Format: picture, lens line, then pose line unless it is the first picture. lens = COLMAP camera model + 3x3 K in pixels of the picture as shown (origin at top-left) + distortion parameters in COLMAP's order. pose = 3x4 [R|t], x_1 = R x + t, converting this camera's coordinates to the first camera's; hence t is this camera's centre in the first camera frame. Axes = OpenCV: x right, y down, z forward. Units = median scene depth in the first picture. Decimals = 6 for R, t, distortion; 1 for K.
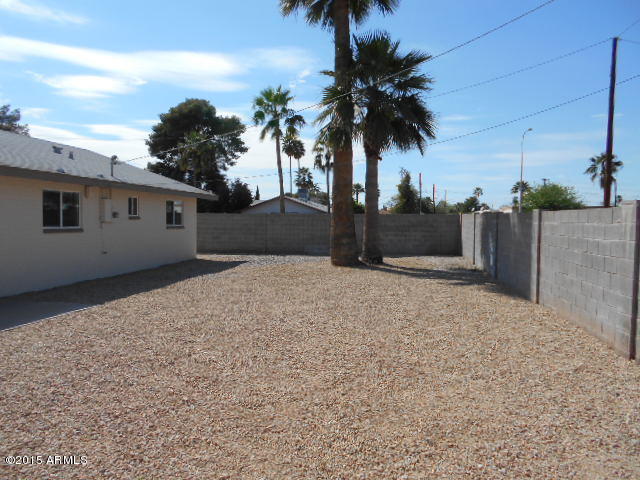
lens RADIAL K [[494.1, 0, 313.4], [0, 494.1, 236.9], [0, 0, 1]] dist [-0.047091, 0.054896]
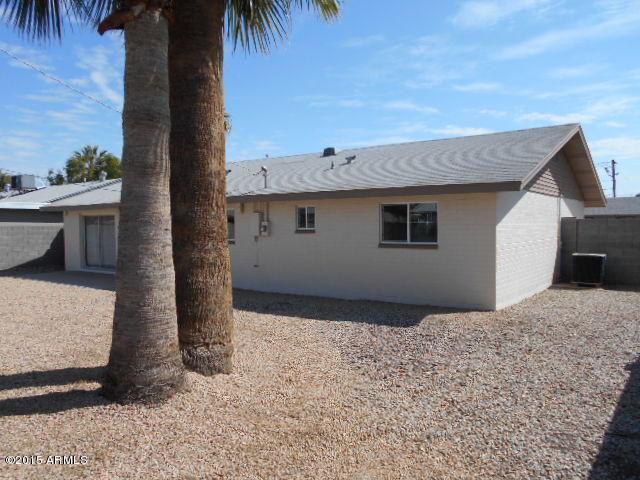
lens RADIAL K [[494.1, 0, 320.6], [0, 494.1, 238.1], [0, 0, 1]] dist [-0.047091, 0.054896]
pose [[-0.417561, 0.006839, -0.908623, 0.252918], [-0.039195, 0.998905, 0.025531, -0.027594], [0.907803, 0.046275, -0.416836, 0.758589]]
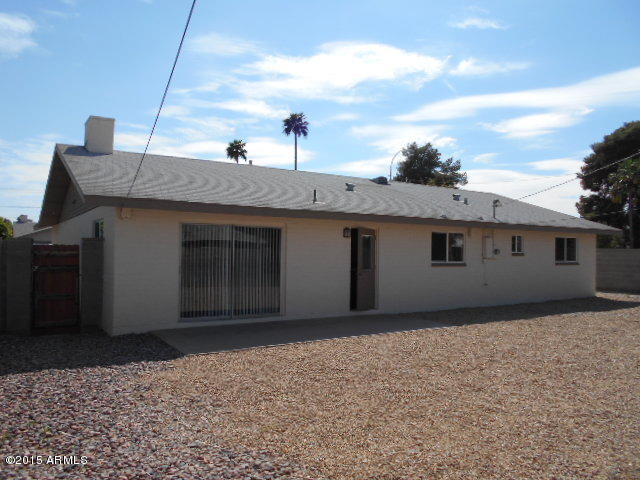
lens RADIAL K [[494.1, 0, 319.7], [0, 494.1, 244.5], [0, 0, 1]] dist [-0.047091, 0.054896]
pose [[0.659203, -0.010345, -0.751894, 0.124523], [-0.031200, 0.998668, -0.041094, -0.001514], [0.751317, 0.050549, 0.658002, -0.033793]]
